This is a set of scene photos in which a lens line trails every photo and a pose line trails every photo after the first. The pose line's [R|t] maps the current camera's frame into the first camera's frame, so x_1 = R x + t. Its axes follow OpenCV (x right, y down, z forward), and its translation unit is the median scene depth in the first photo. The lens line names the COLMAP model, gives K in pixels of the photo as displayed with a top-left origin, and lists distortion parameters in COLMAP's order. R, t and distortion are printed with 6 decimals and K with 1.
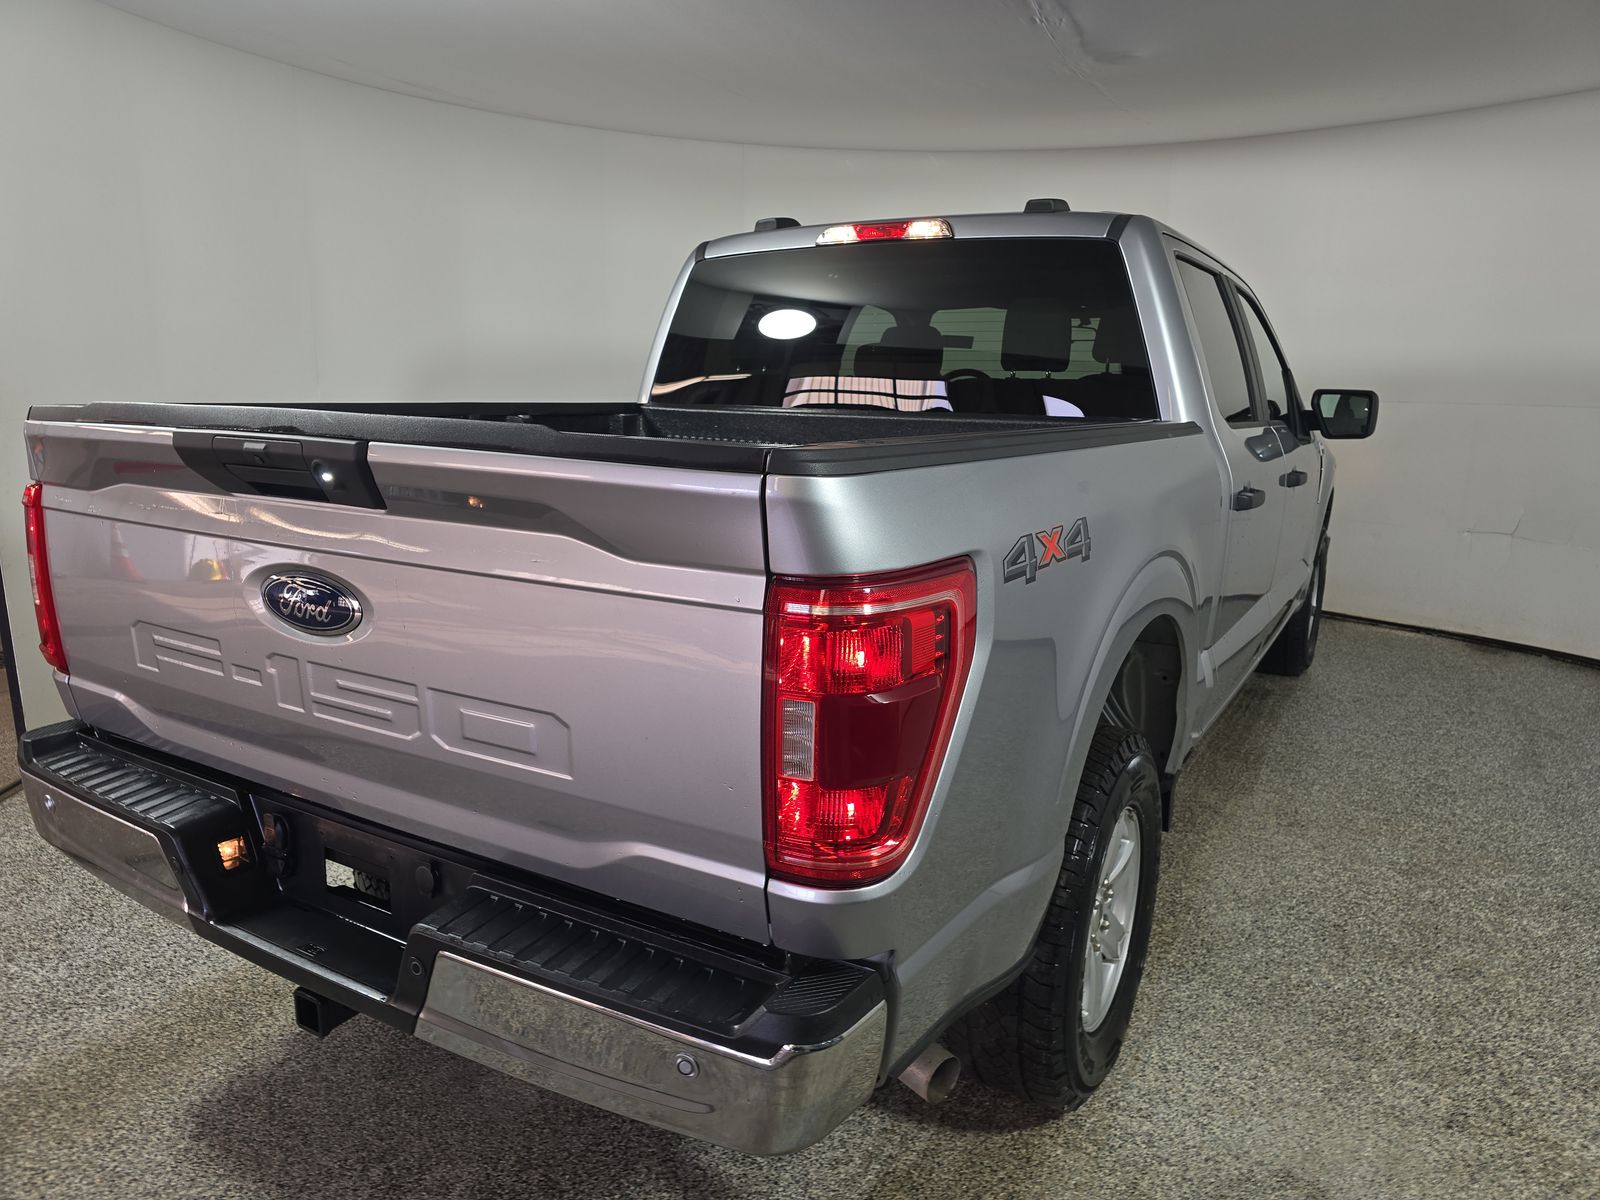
lens RADIAL K [[1076.5, 0, 800.0], [0, 1076.5, 600.0], [0, 0, 1]] dist [0.021265, -0.026491]
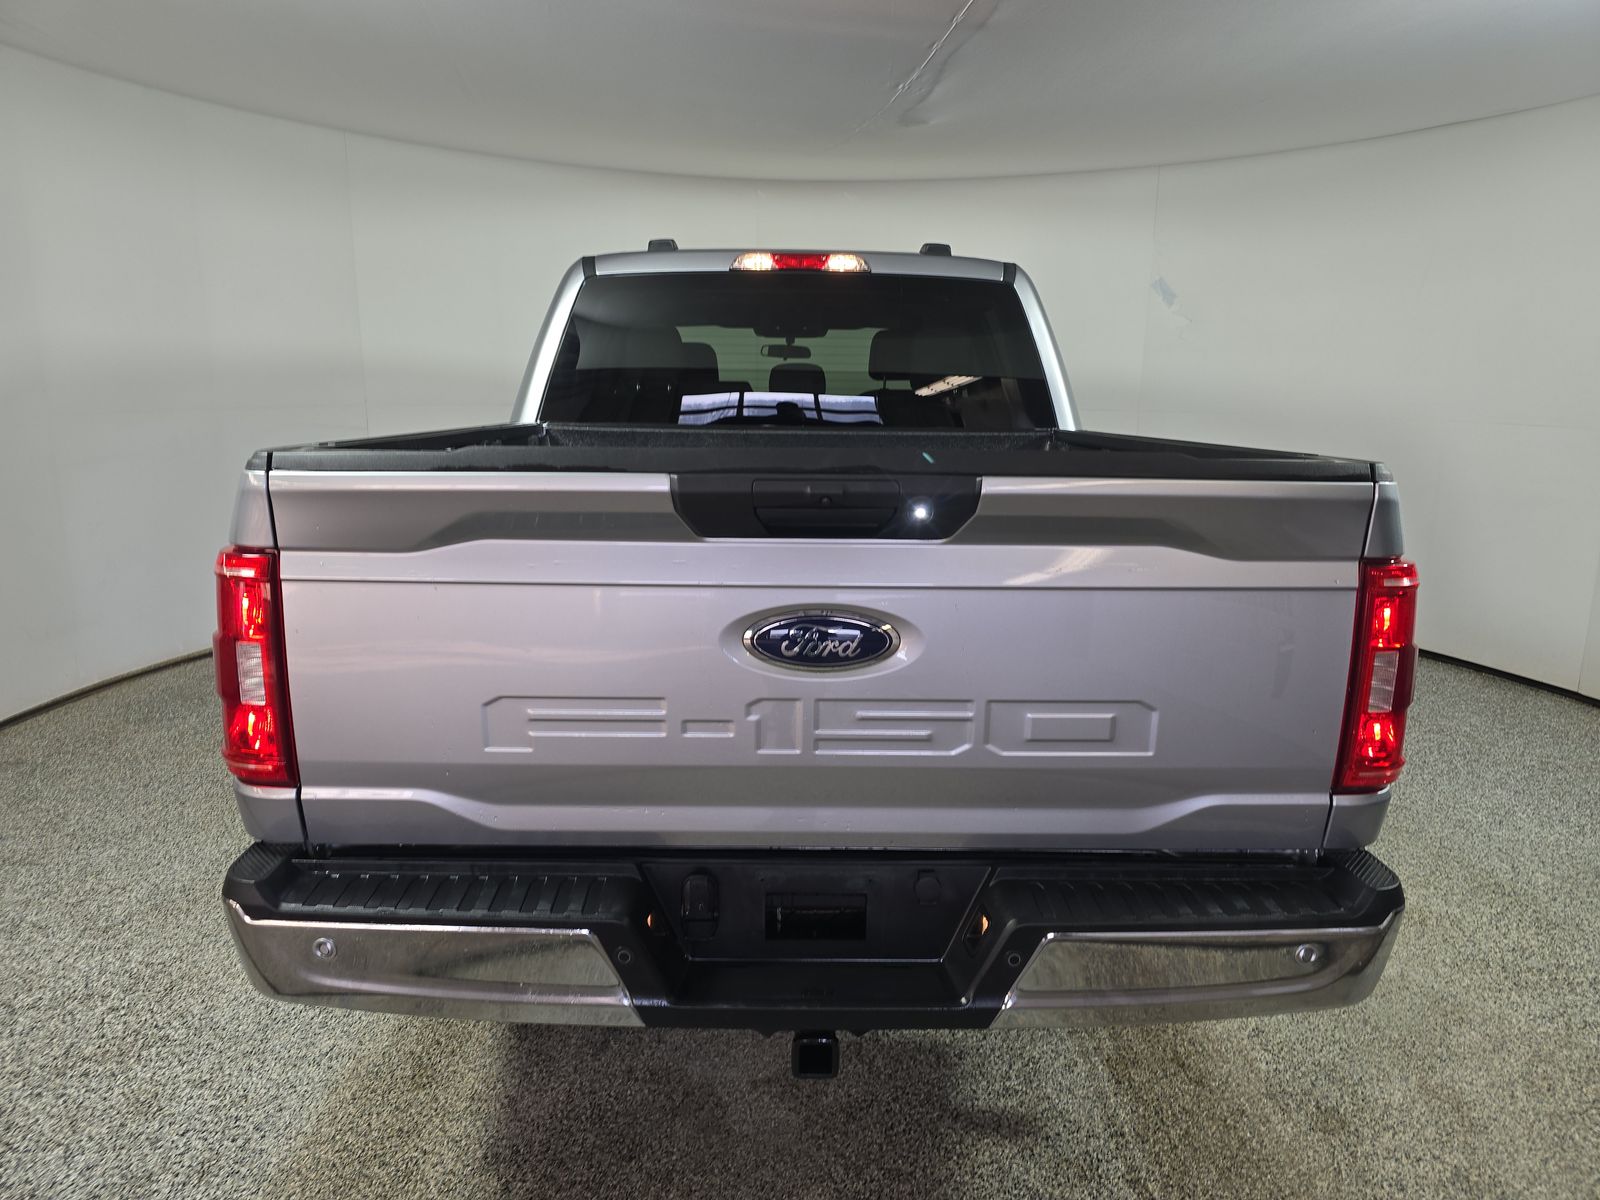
lens RADIAL K [[1055.3, 0, 796.4], [0, 1055.3, 584.1], [0, 0, 1]] dist [0.038813, -0.001828]
pose [[0.853857, -0.100908, 0.510632, -0.527192], [0.105986, 0.994181, 0.019237, -0.038407], [-0.509602, 0.037694, 0.859584, 0.093521]]
